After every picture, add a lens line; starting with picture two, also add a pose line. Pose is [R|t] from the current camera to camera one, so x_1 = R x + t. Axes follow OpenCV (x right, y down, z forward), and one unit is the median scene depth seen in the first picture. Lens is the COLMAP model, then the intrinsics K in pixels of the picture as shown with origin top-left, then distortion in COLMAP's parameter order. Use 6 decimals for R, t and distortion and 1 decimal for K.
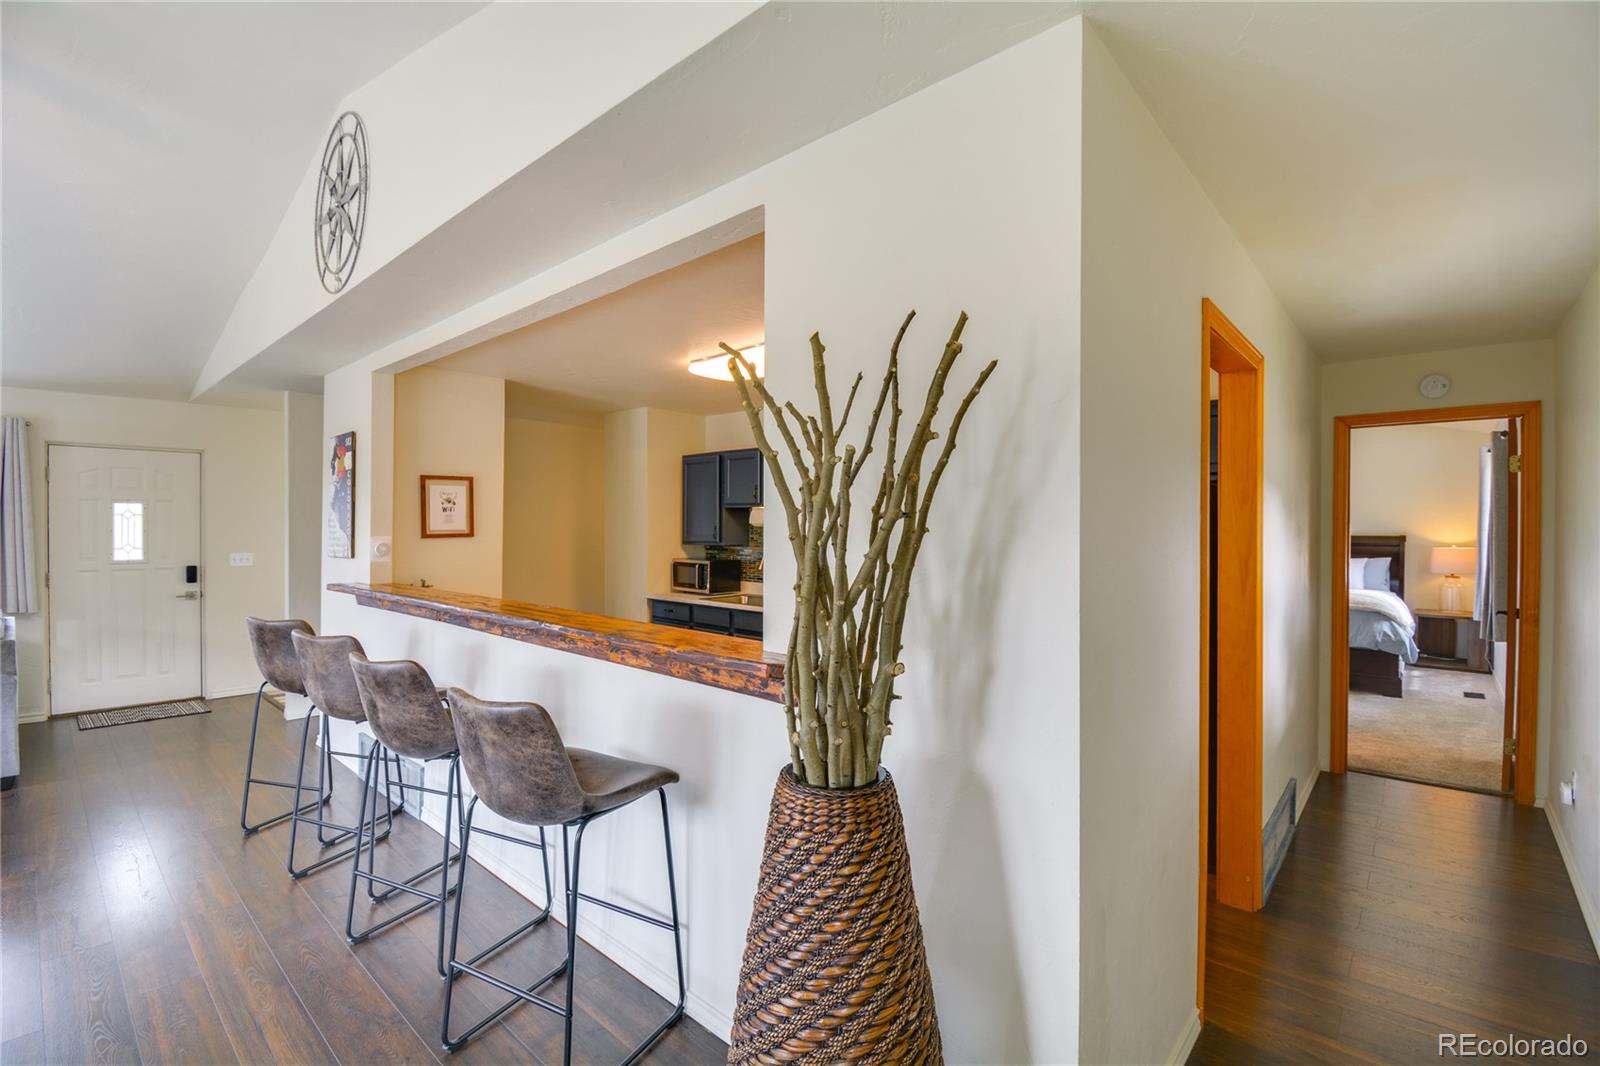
lens RADIAL K [[706.2, 0, 800.0], [0, 706.2, 533.0], [0, 0, 1]] dist [0.015324, -0.021927]
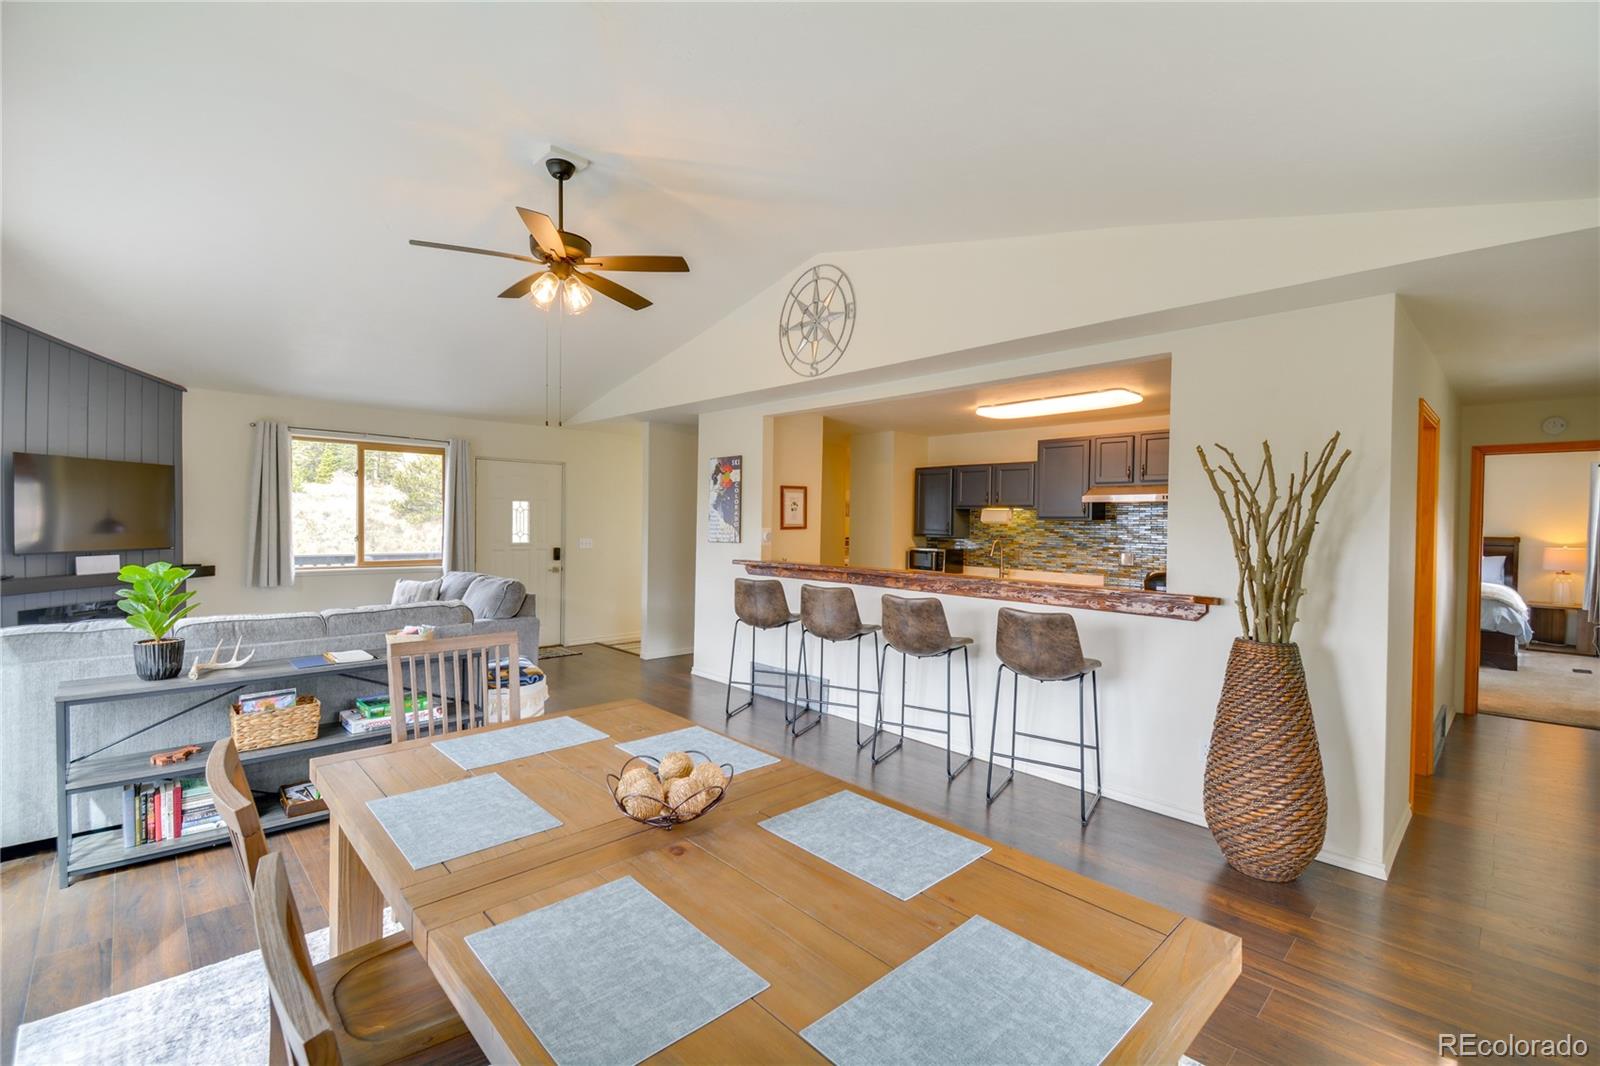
lens RADIAL K [[696.2, 0, 800.0], [0, 696.2, 533.0], [0, 0, 1]] dist [0.039404, -0.023473]
pose [[0.997165, 0.012398, -0.074220, -0.312586], [-0.011818, 0.999896, 0.008243, 0.001641], [0.074315, -0.007343, 0.997208, -0.326287]]
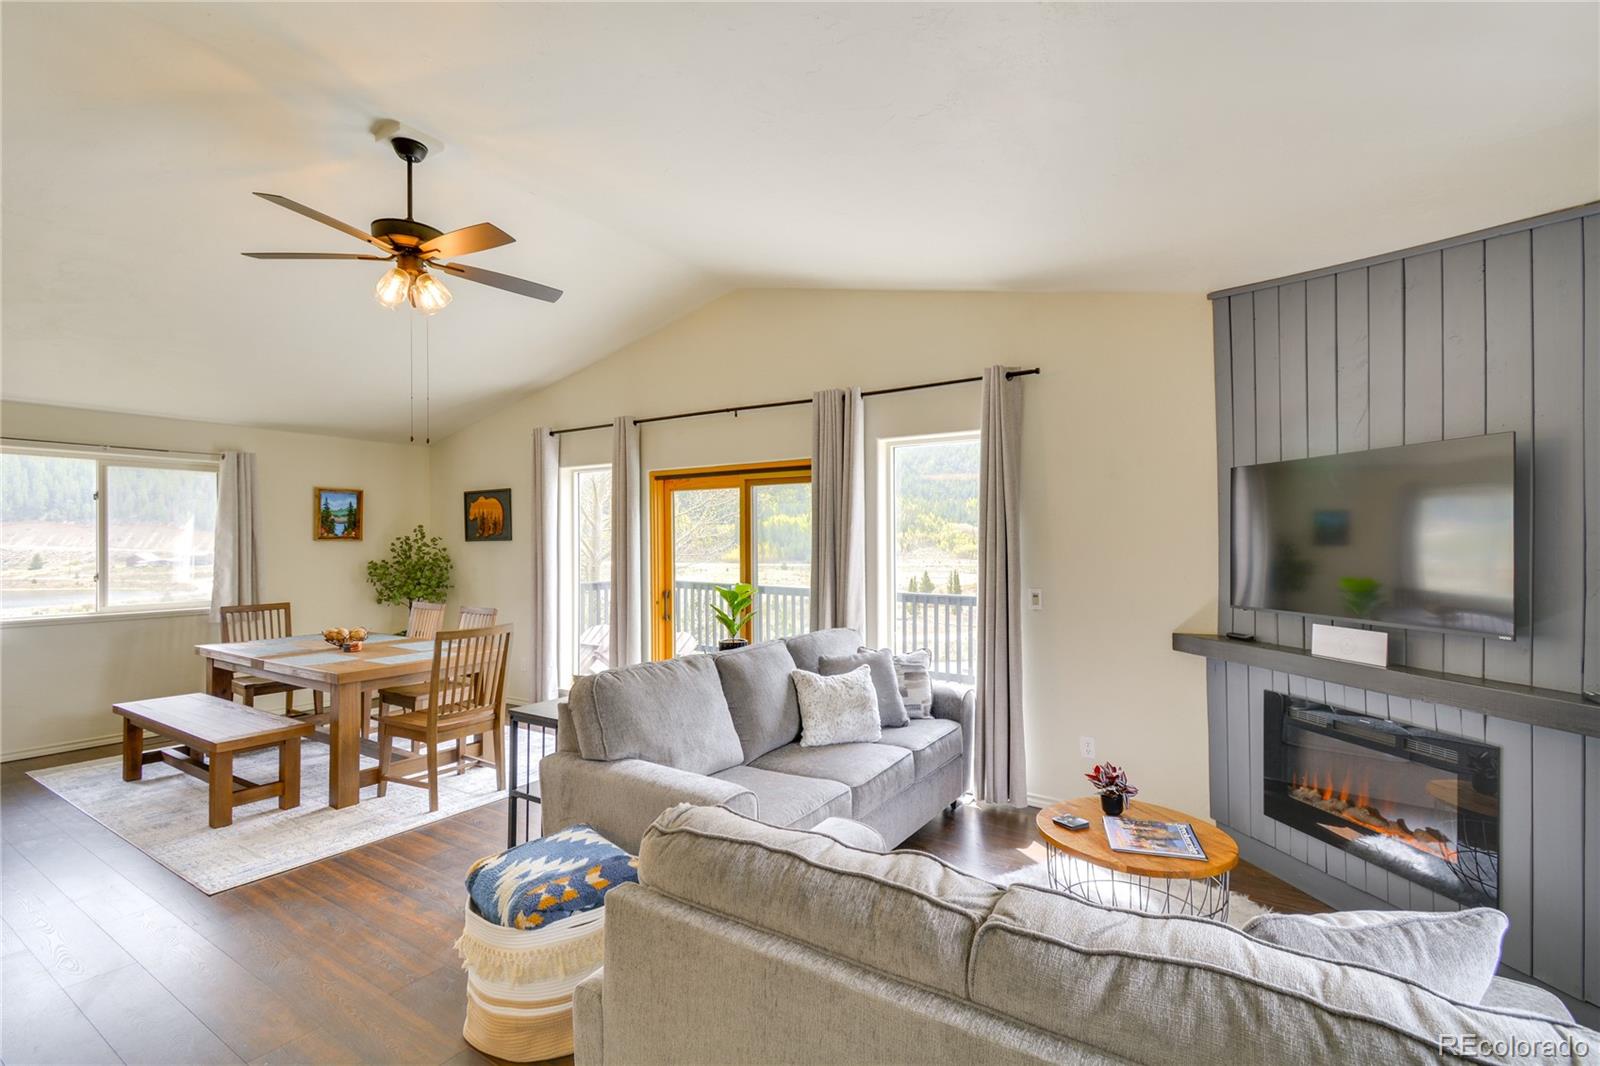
lens RADIAL K [[722.7, 0, 827.1], [0, 722.7, 530.5], [0, 0, 1]] dist [0.022291, -0.000398]
pose [[-0.987598, -0.004718, -0.156934, -0.824177], [-0.002938, 0.999929, -0.011572, -0.013168], [0.156978, -0.010967, -0.987541, 0.949516]]
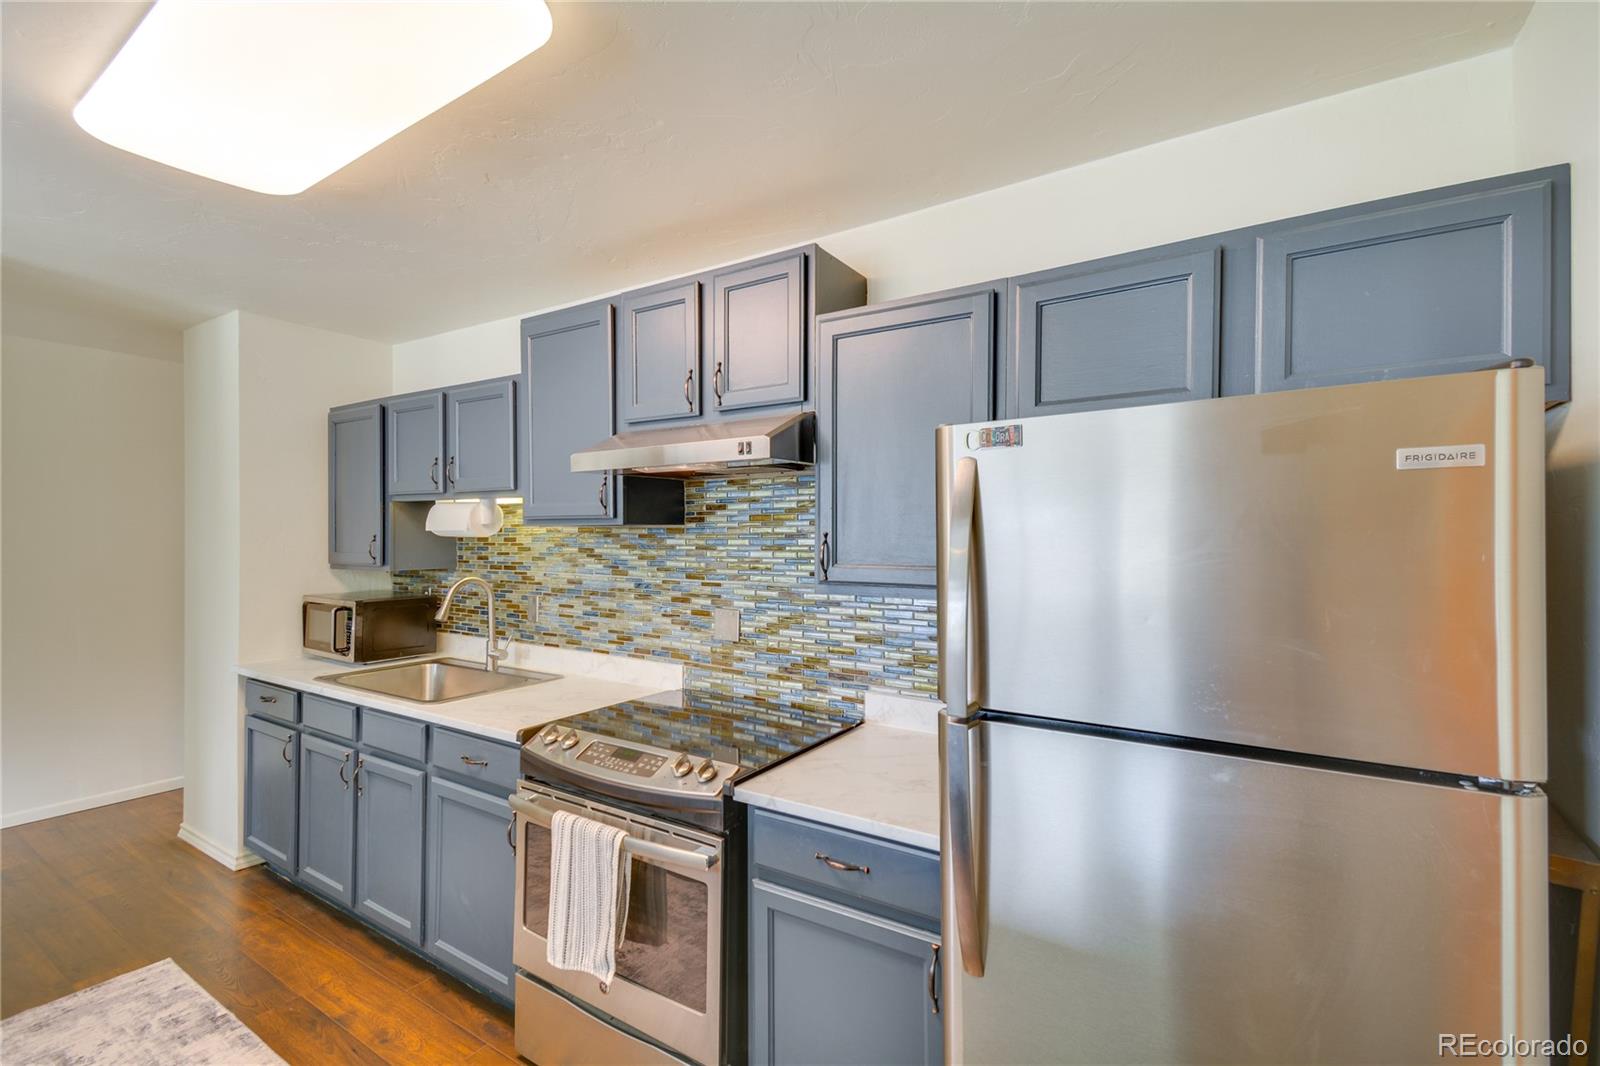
lens RADIAL K [[734.6, 0, 800.0], [0, 734.6, 533.0], [0, 0, 1]] dist [0.015757, -0.000441]
pose [[0.989735, -0.000830, 0.142909, 0.127374], [0.002597, 0.999923, -0.012174, -0.004244], [-0.142888, 0.012420, 0.989661, 0.409689]]
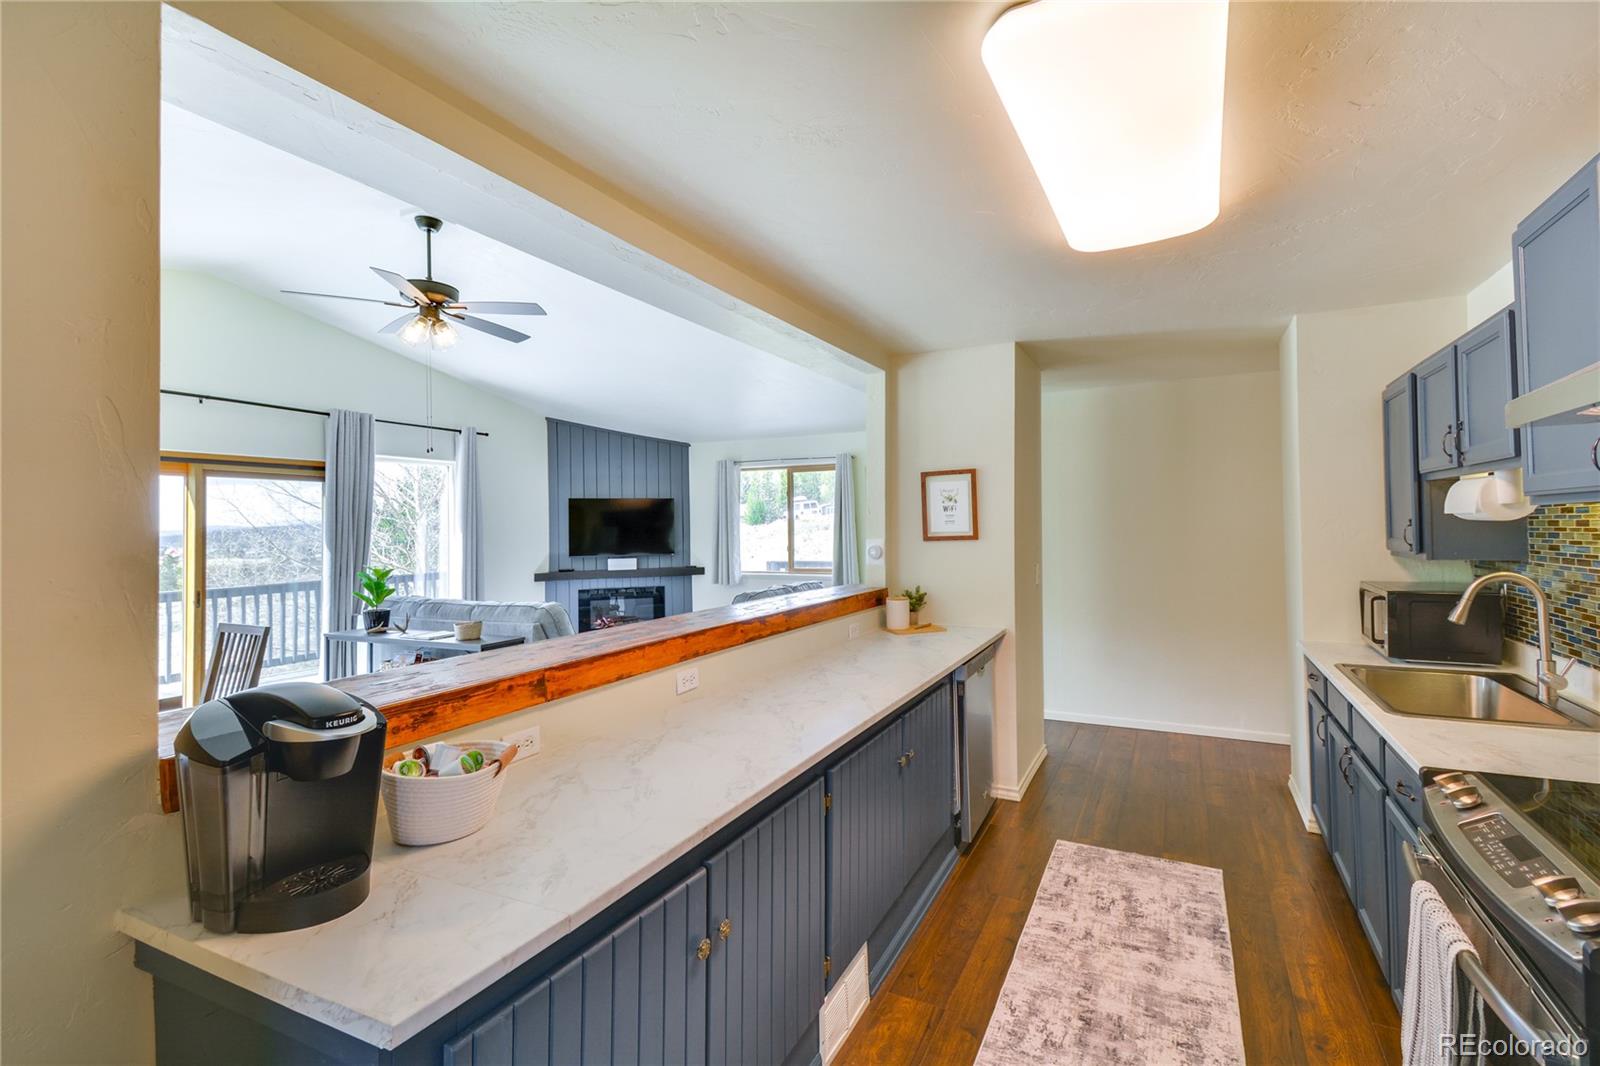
lens RADIAL K [[722.7, 0, 827.1], [0, 722.7, 530.5], [0, 0, 1]] dist [0.022291, -0.000398]
pose [[0.275491, -0.002721, -0.961300, 0.266320], [0.007056, 0.999975, -0.000808, -0.005209], [0.961278, -0.006560, 0.275504, 0.497485]]
